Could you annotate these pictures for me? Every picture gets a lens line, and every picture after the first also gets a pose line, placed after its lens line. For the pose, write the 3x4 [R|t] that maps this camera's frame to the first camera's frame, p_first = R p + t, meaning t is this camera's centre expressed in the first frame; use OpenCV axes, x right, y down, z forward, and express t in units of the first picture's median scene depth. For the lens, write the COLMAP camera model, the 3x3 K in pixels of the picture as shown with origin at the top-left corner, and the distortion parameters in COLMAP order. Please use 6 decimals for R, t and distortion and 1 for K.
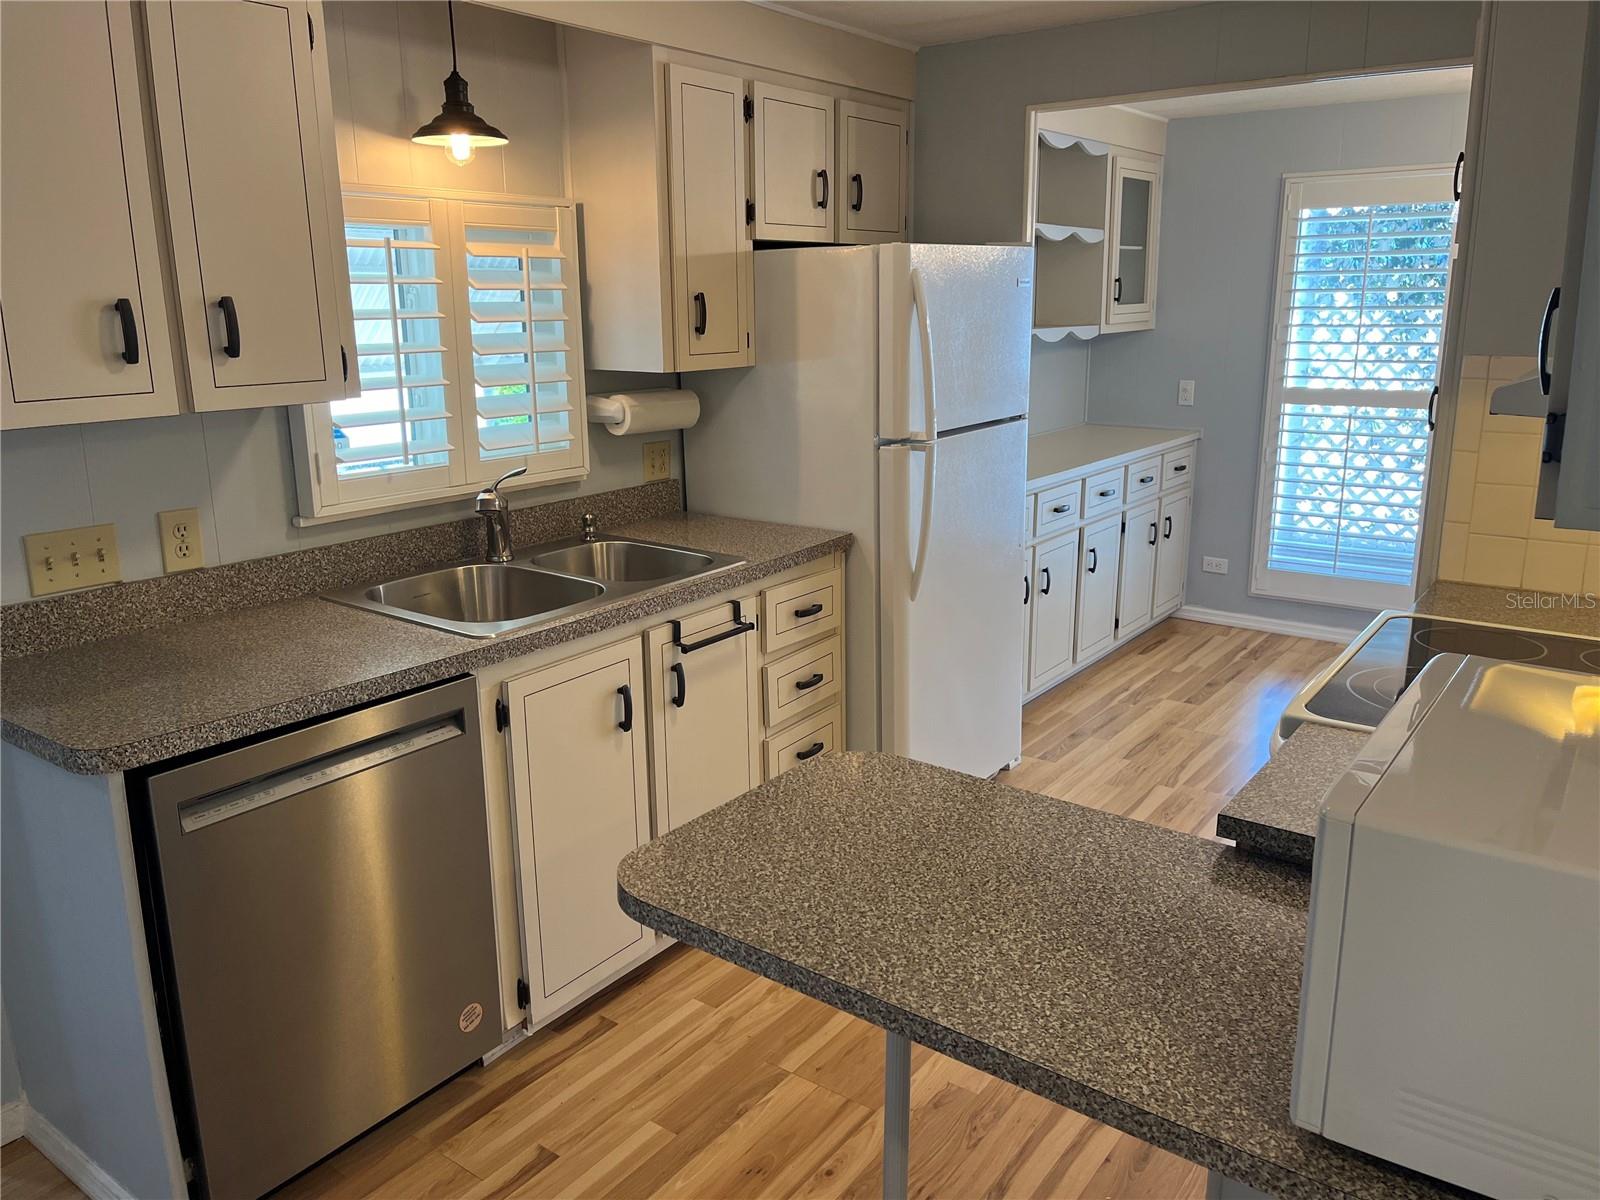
lens RADIAL K [[1203.1, 0, 804.5], [0, 1203.1, 601.3], [0, 0, 1]] dist [0.014080, 0.004769]
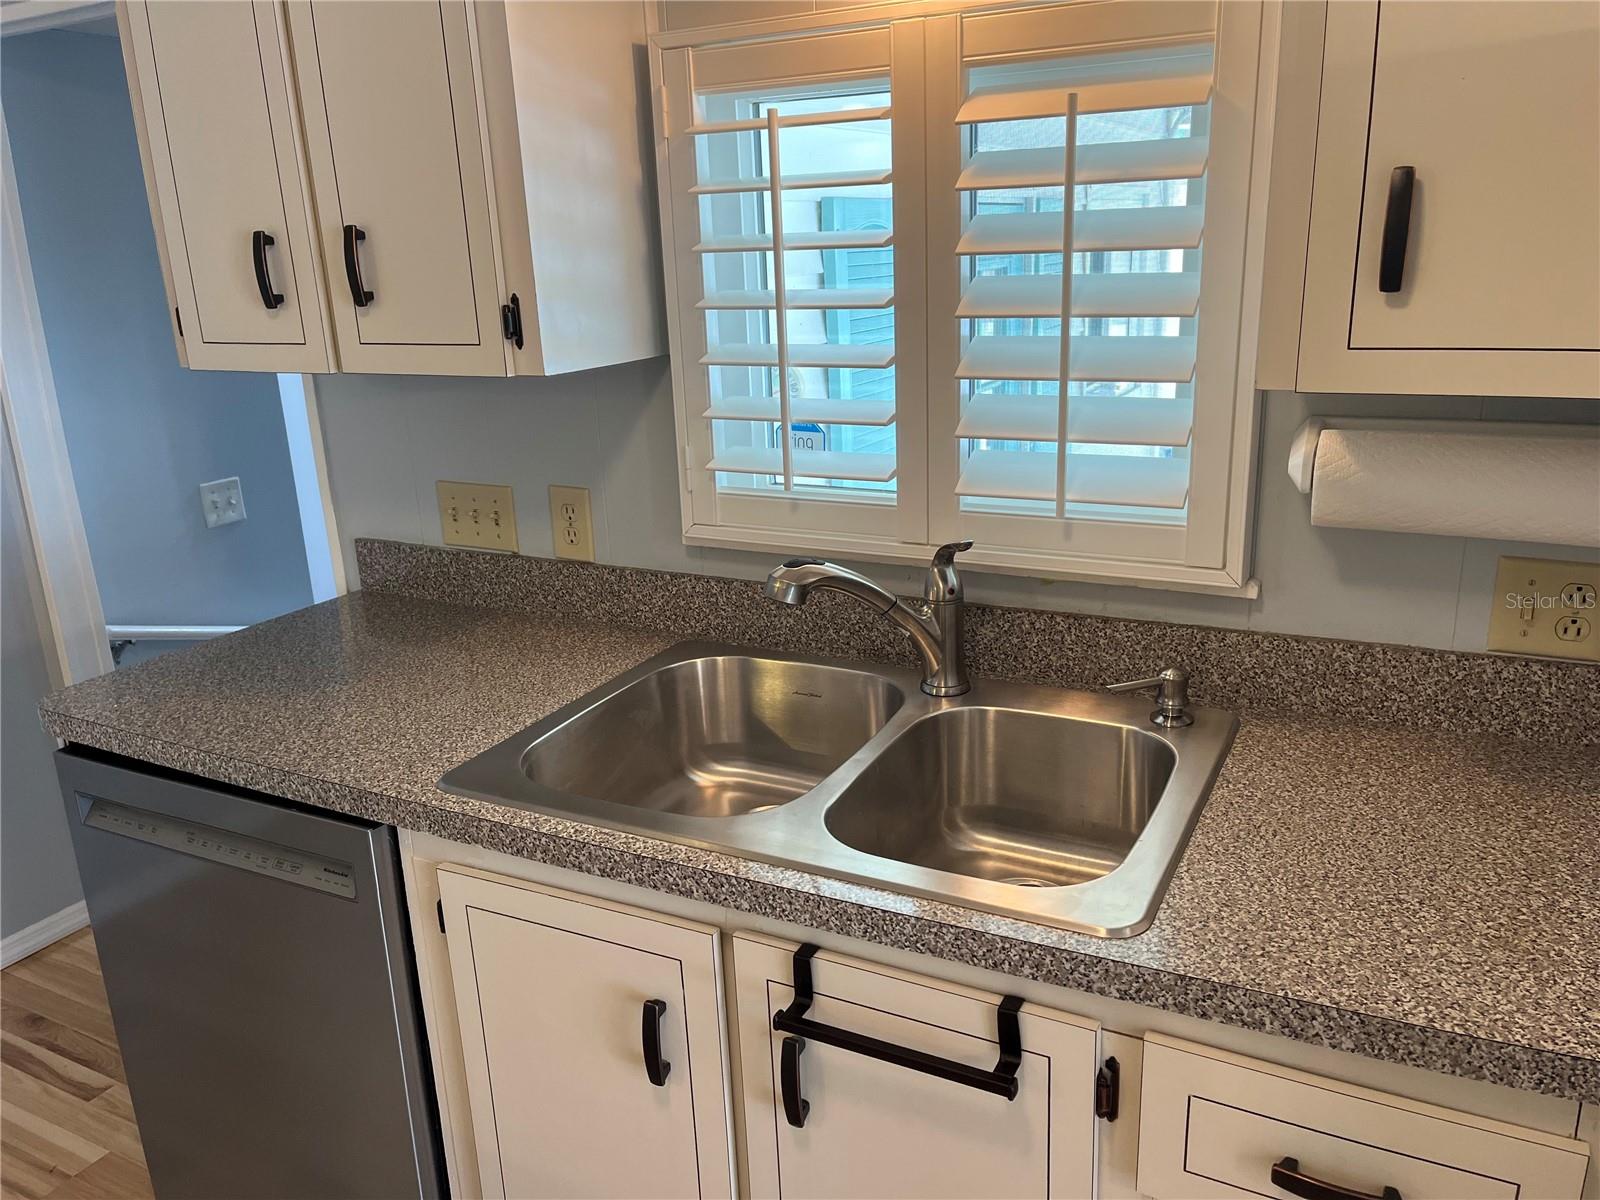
lens RADIAL K [[1203.1, 0, 803.8], [0, 1203.1, 597.1], [0, 0, 1]] dist [0.014080, 0.004769]
pose [[0.157937, 0.281107, -0.946591, 0.220412], [-0.212075, 0.945909, 0.245520, -0.173598], [0.964407, 0.161971, 0.209010, 0.719357]]
